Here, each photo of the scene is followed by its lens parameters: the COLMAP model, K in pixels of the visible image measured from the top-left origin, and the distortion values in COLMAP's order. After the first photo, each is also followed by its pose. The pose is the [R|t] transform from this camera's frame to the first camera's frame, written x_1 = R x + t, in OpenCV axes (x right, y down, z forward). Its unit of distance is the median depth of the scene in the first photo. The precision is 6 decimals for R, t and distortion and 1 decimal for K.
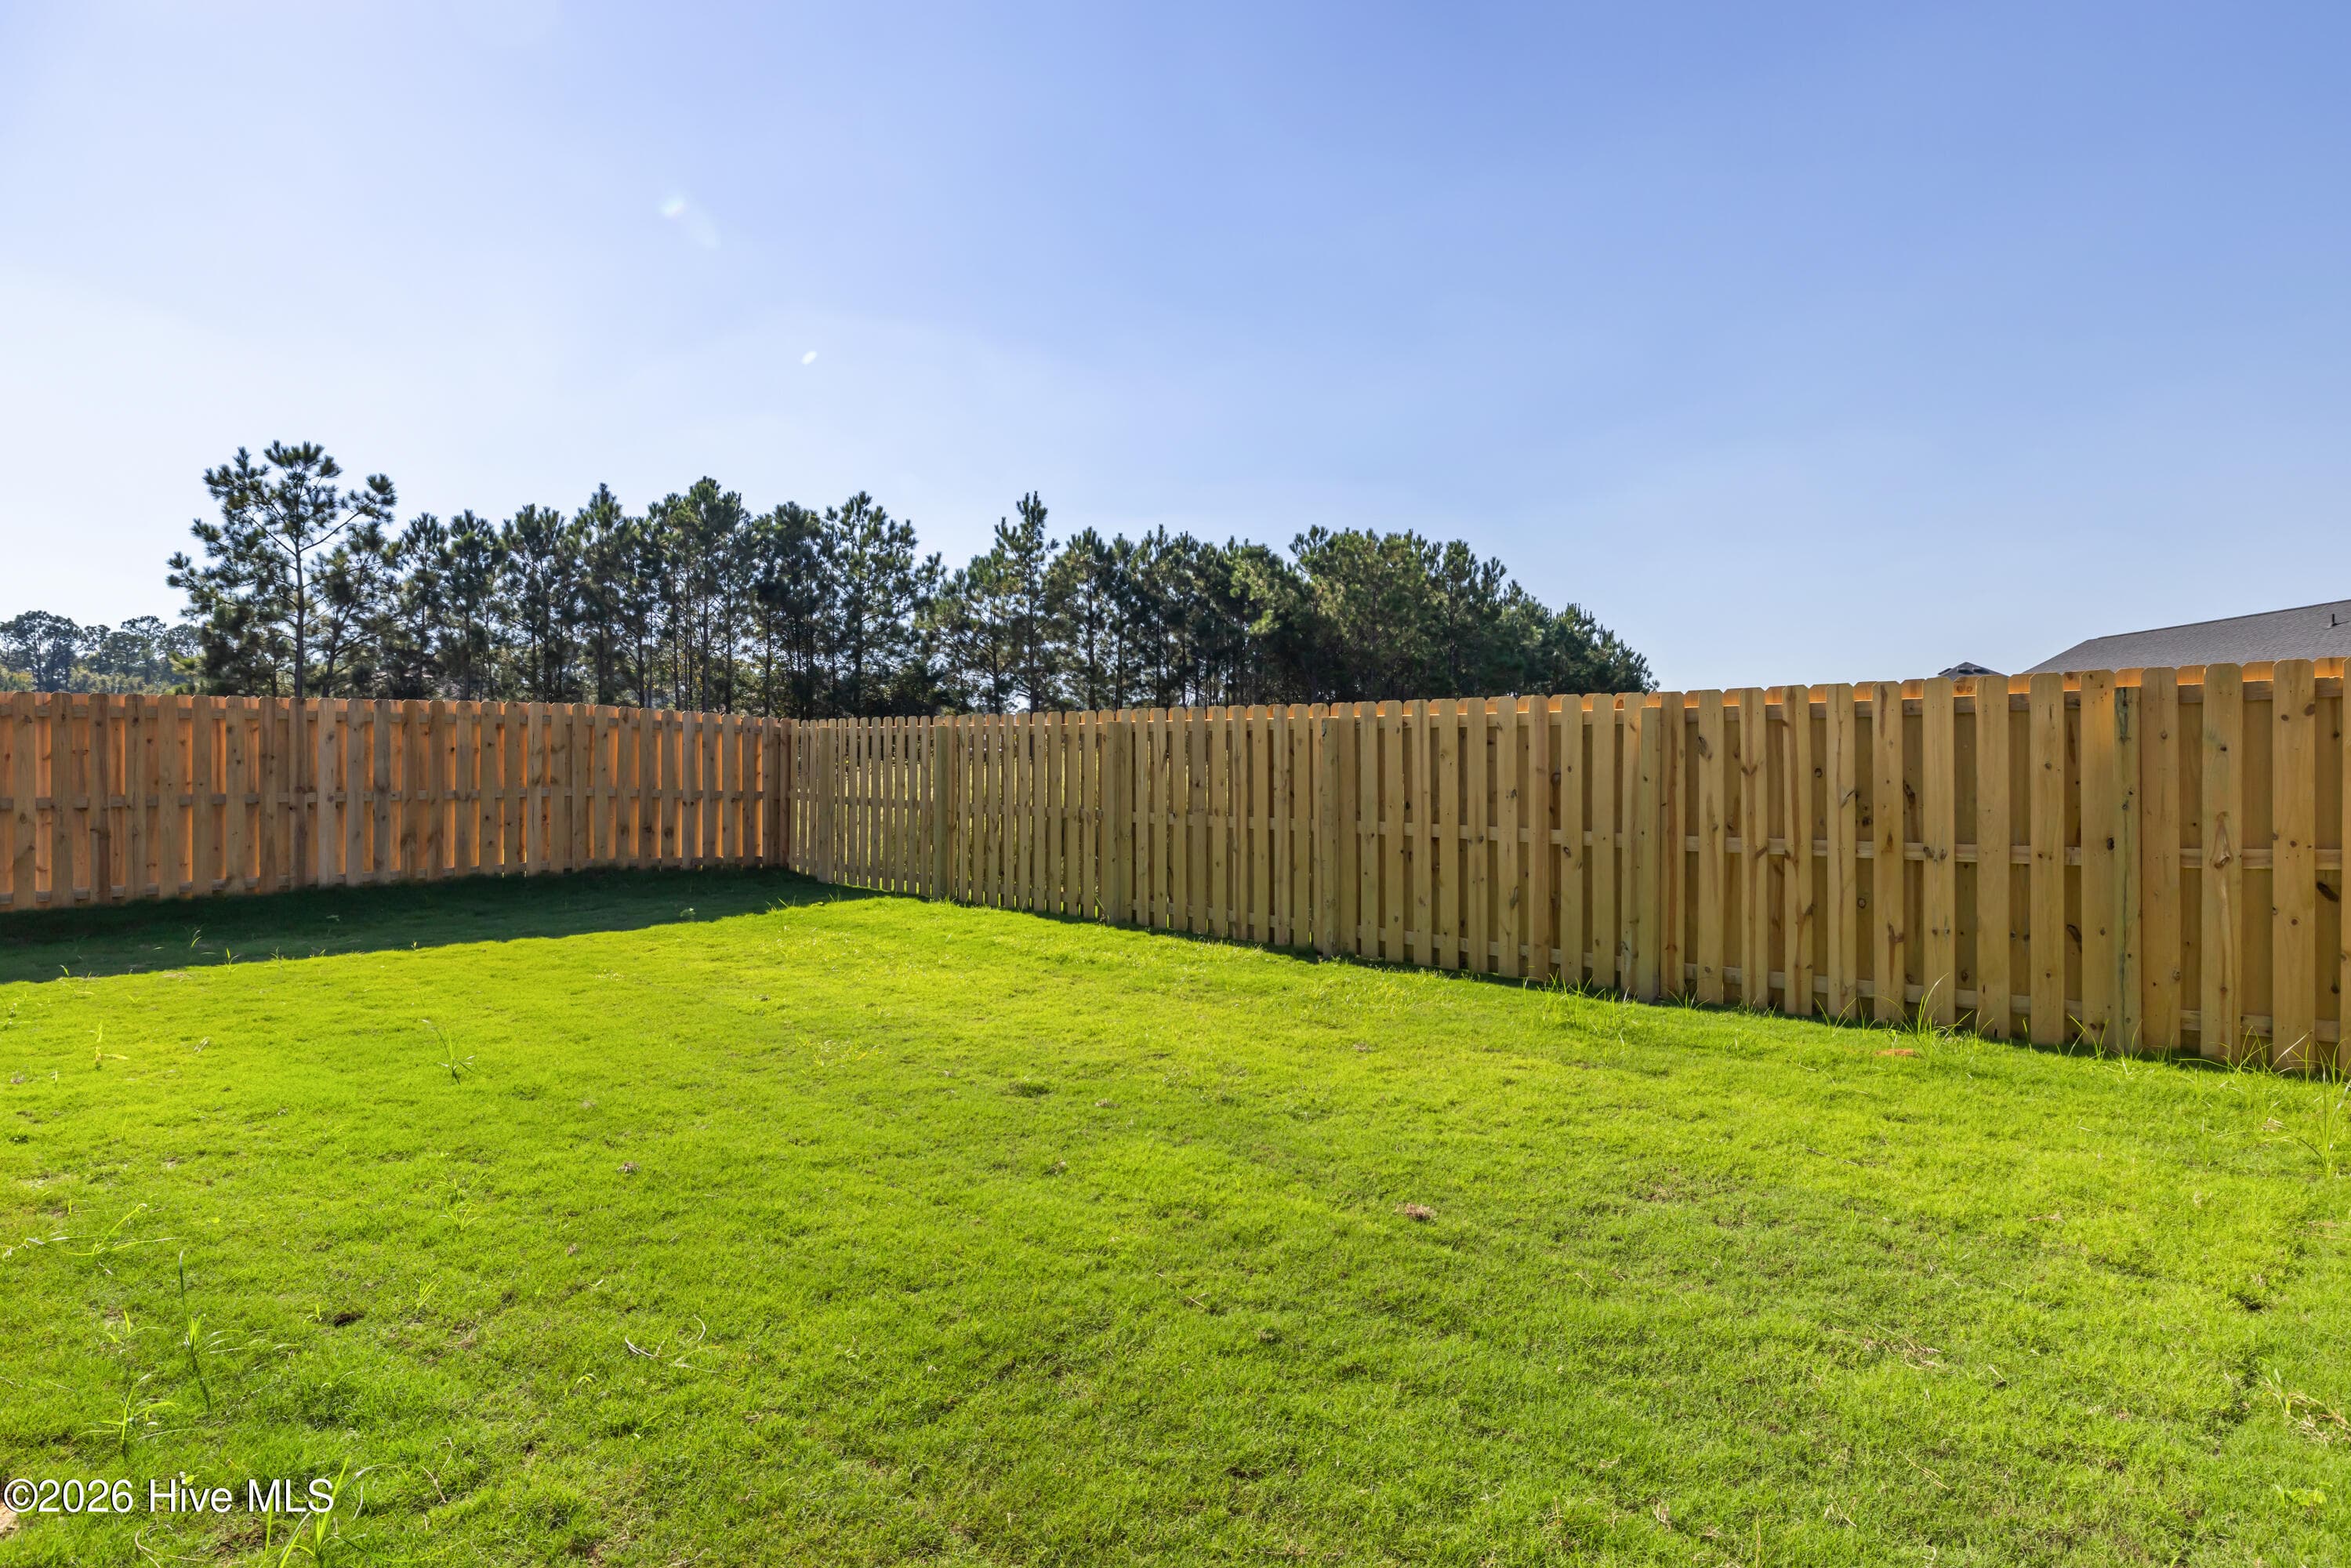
lens RADIAL K [[1313.9, 0, 1192.1], [0, 1313.9, 787.6], [0, 0, 1]] dist [0.000314, 0.000412]
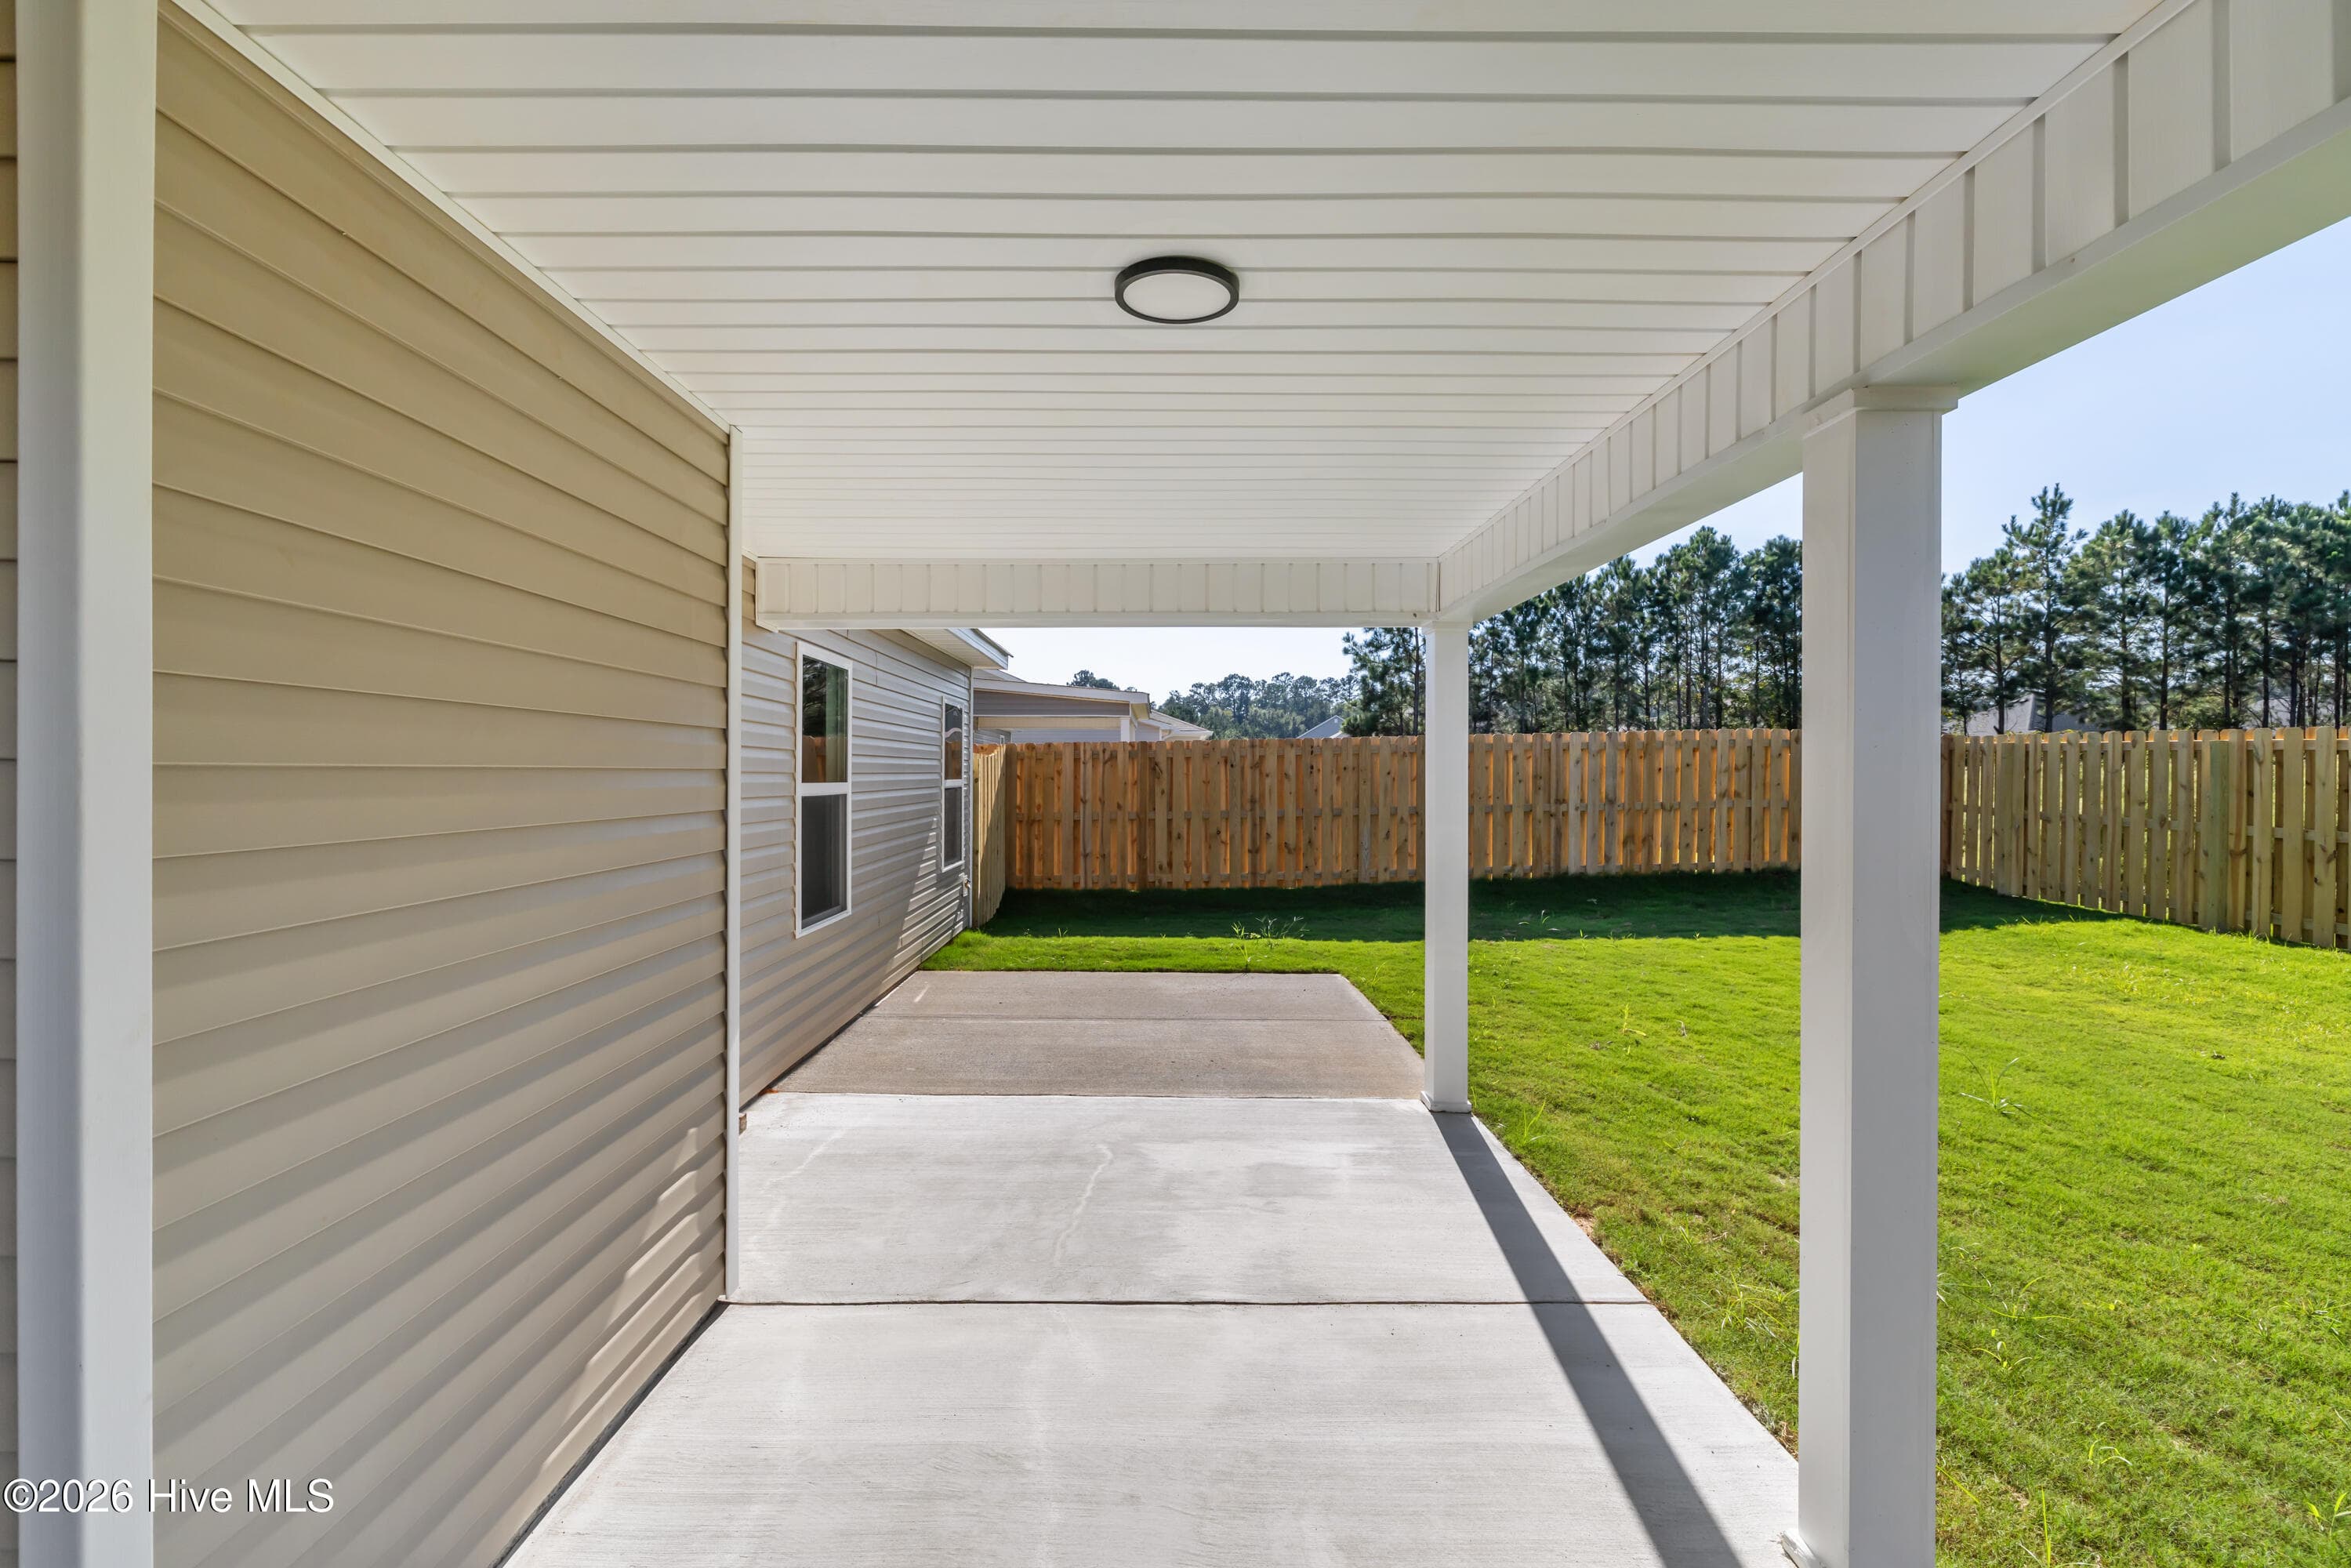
lens RADIAL K [[1014.5, 0, 1173.2], [0, 1014.5, 776.9], [0, 0, 1]] dist [0.003920, 0.000849]
pose [[0.718601, 0.001384, -0.695422, -0.222379], [-0.001126, 0.999999, 0.000827, -0.022046], [0.695422, 0.000189, 0.718602, -0.015496]]
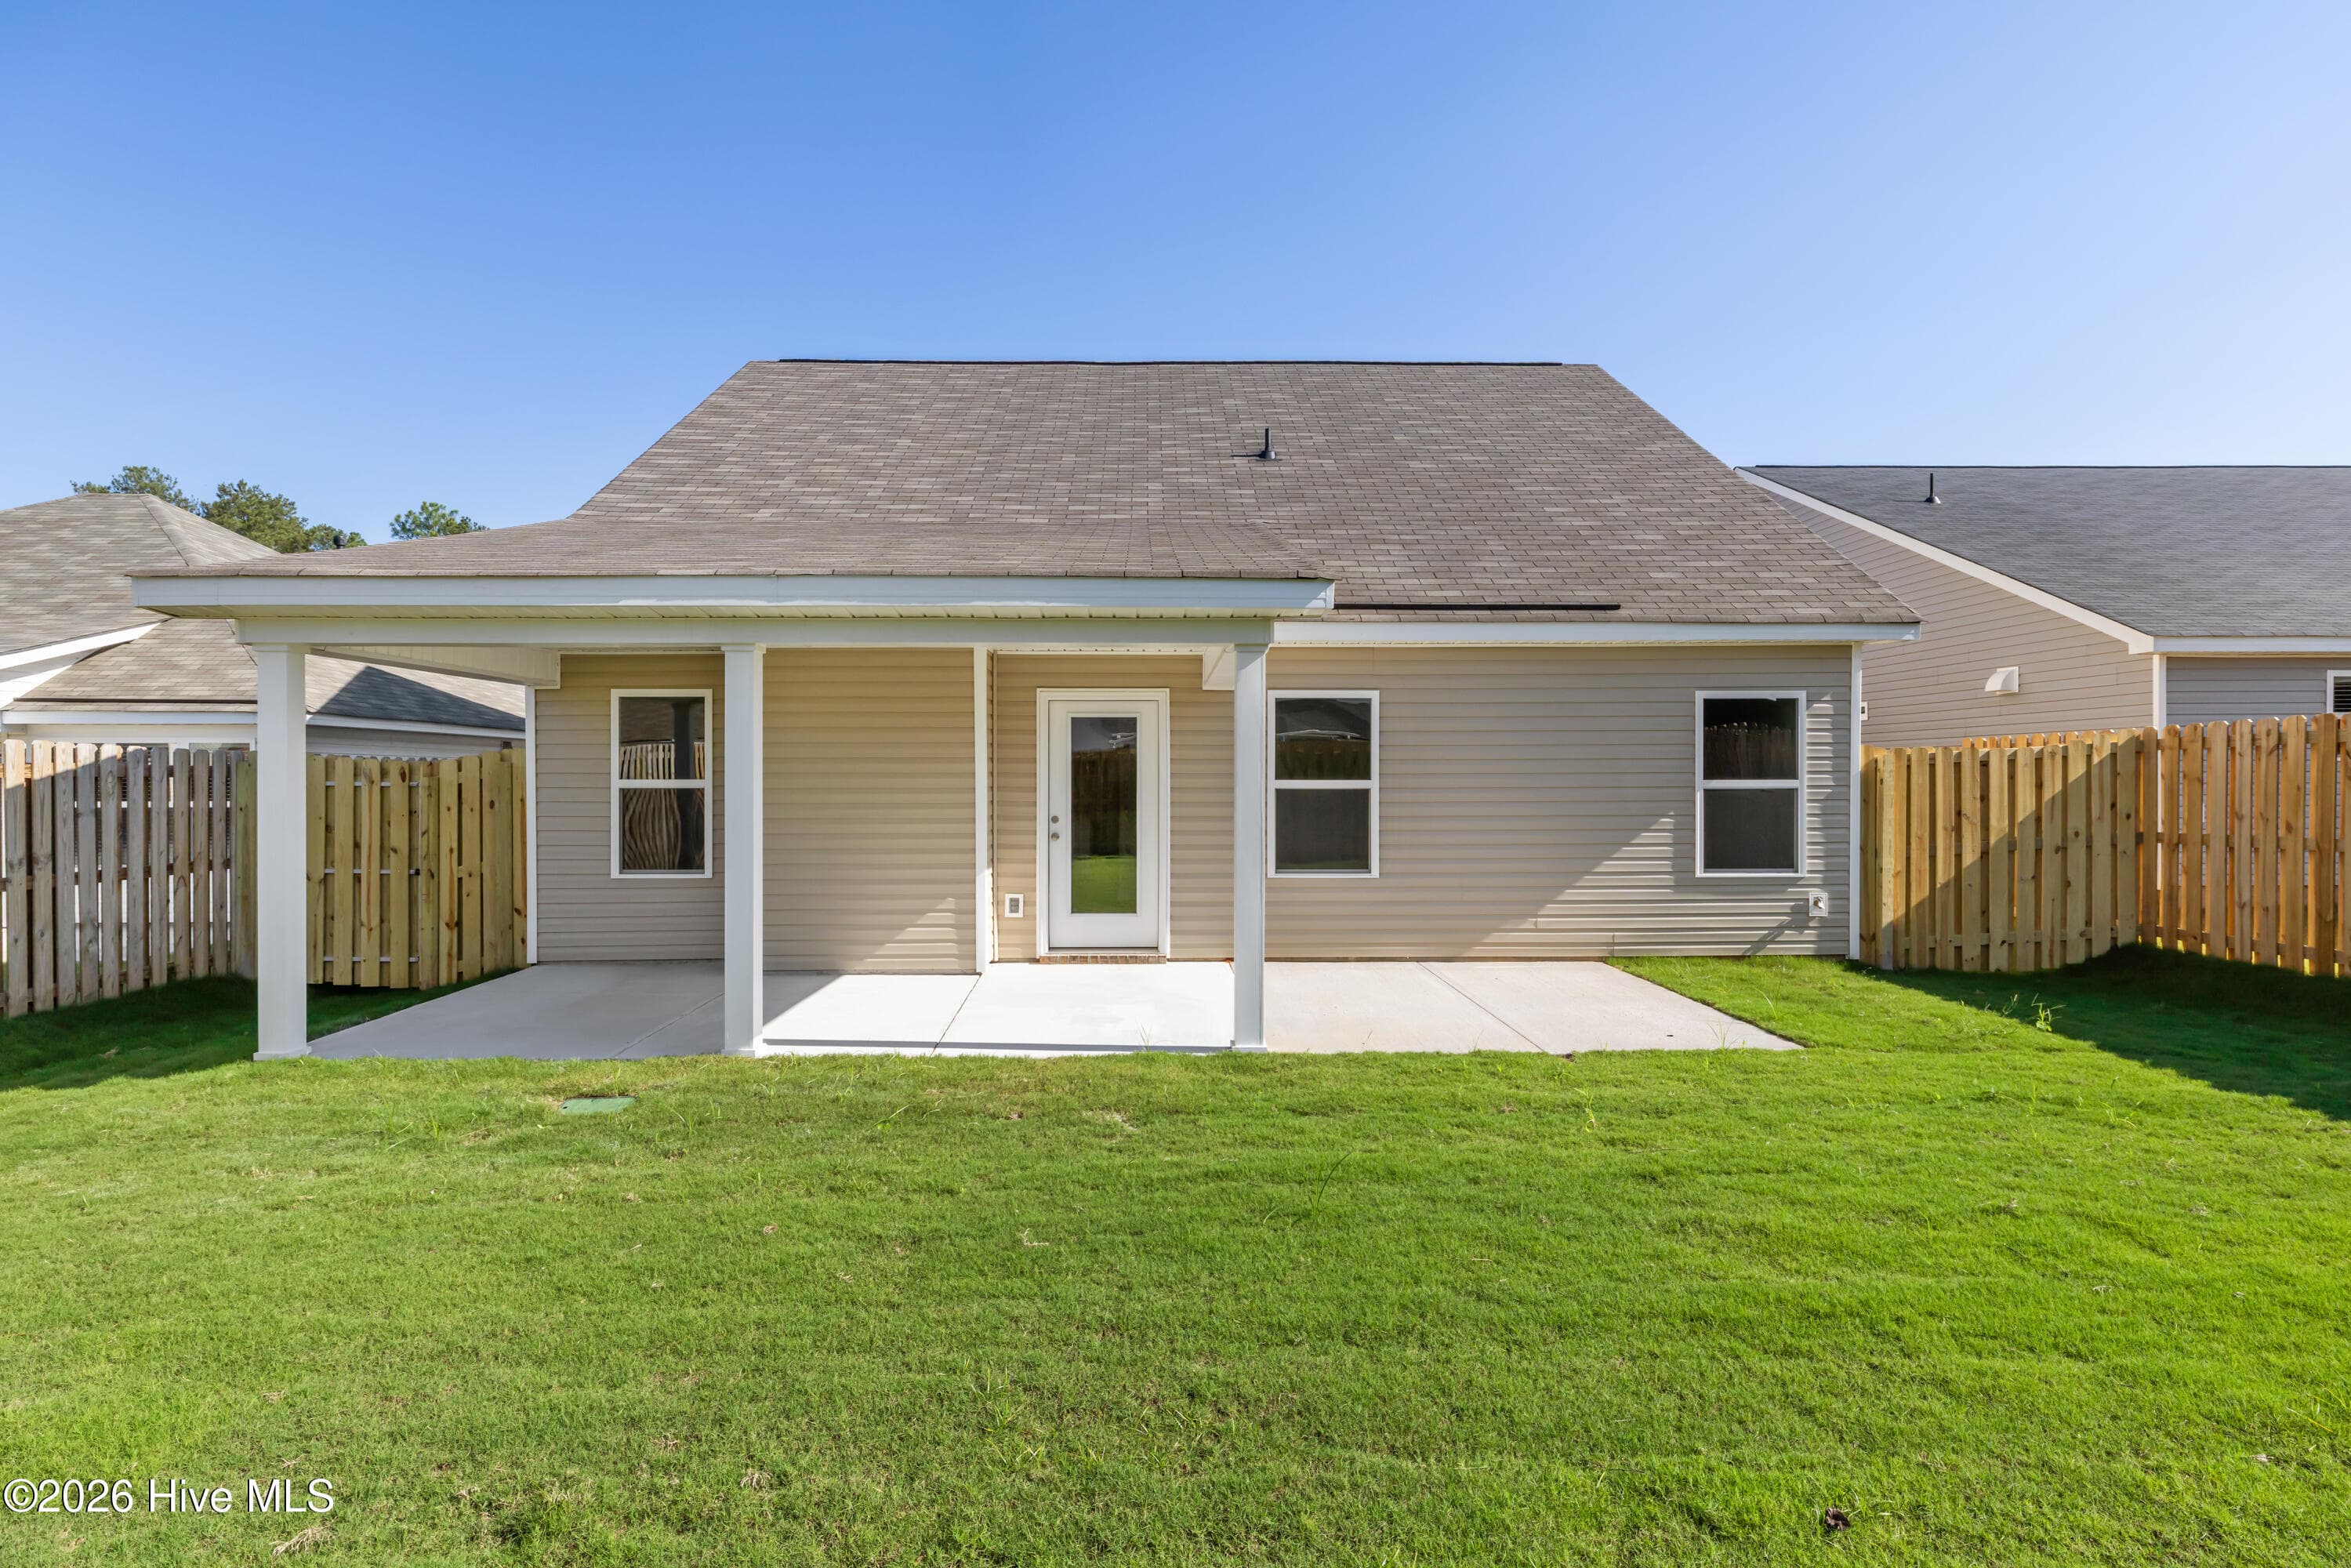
lens RADIAL K [[1313.9, 0, 1173.3], [0, 1313.9, 780.9], [0, 0, 1]] dist [0.000314, 0.000412]
pose [[-0.692153, 0.001564, -0.721749, 0.022463], [-0.001169, 0.999994, 0.003288, -0.020531], [0.721750, 0.003119, -0.692147, 0.686459]]
